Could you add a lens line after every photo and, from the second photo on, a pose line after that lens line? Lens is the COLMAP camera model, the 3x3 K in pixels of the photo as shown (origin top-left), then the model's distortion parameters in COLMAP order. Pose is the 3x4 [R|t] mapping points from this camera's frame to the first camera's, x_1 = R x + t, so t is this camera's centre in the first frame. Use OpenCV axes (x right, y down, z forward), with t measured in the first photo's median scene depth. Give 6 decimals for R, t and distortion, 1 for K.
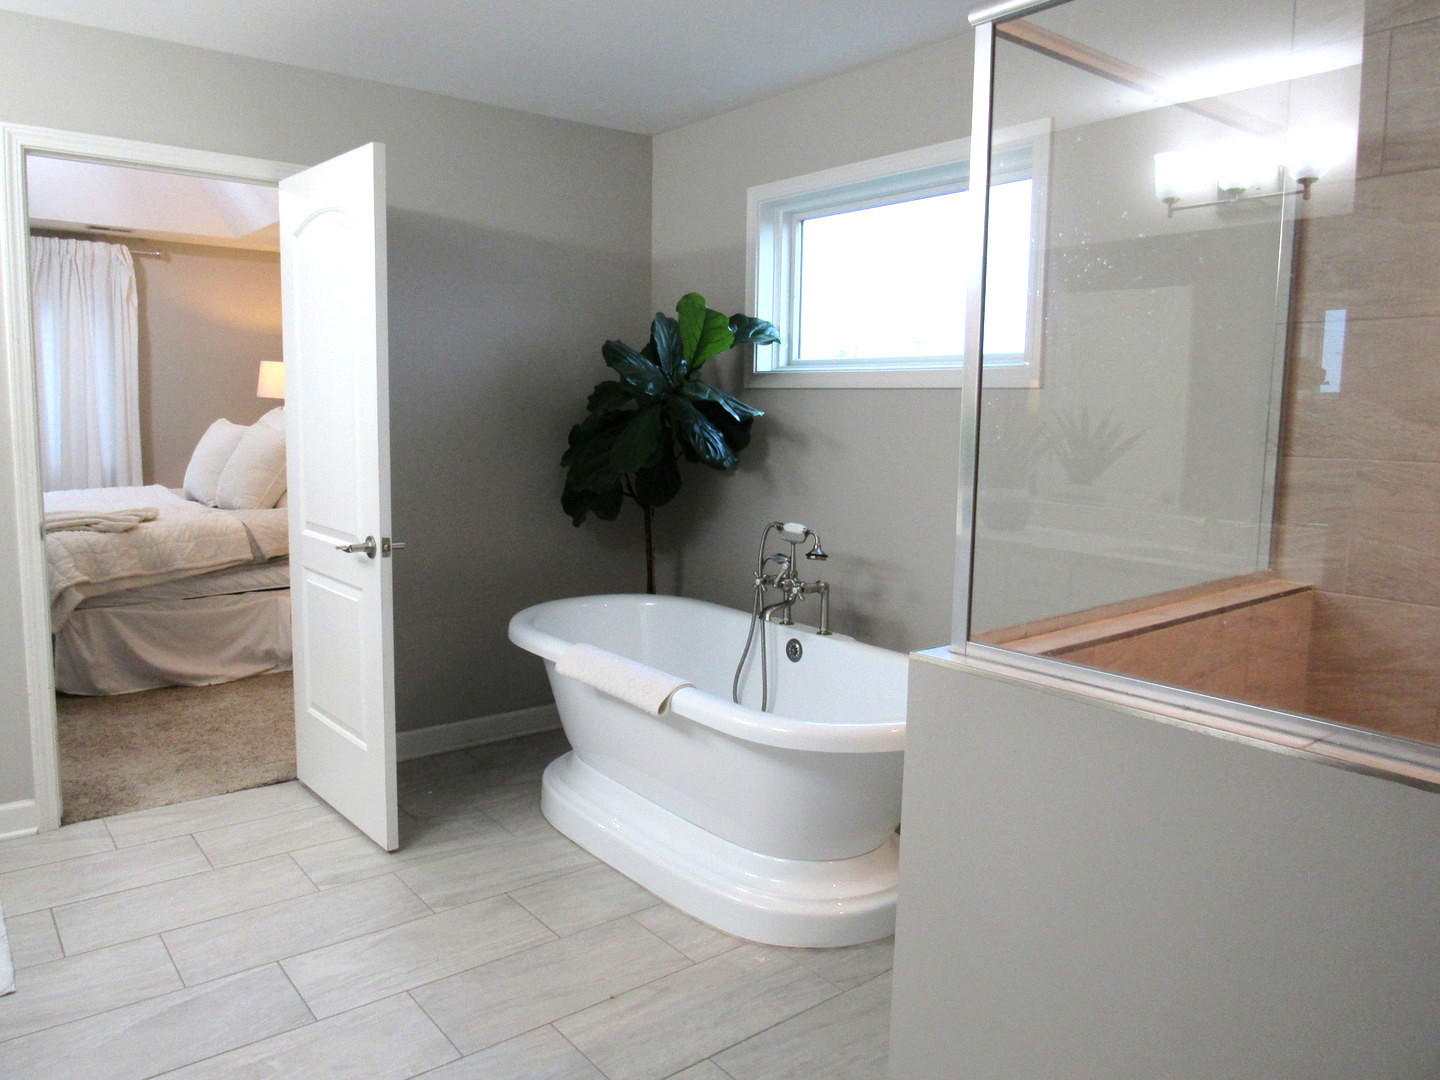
lens RADIAL K [[1023.1, 0, 719.4], [0, 1023.1, 536.2], [0, 0, 1]] dist [-0.033354, 0.005614]
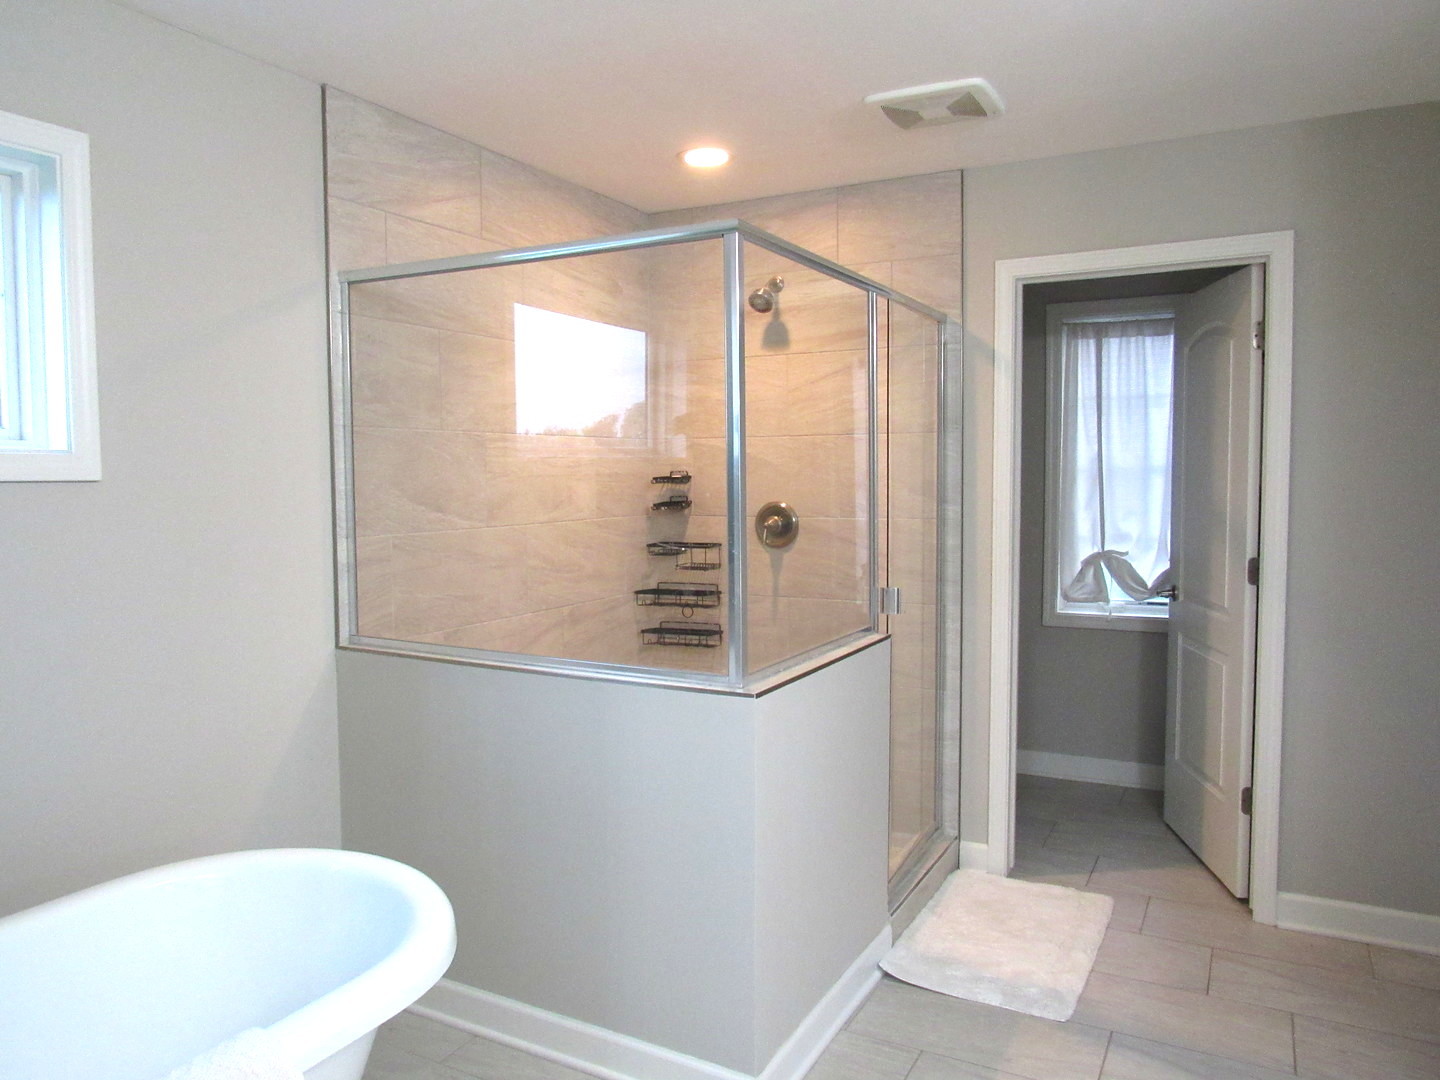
lens RADIAL K [[1023.1, 0, 720.0], [0, 1023.1, 539.7], [0, 0, 1]] dist [-0.033354, 0.005614]
pose [[-0.392713, -0.063112, 0.917493, -0.724702], [0.116279, 0.986229, 0.117610, -0.173301], [-0.912281, 0.152872, -0.379966, 1.109037]]
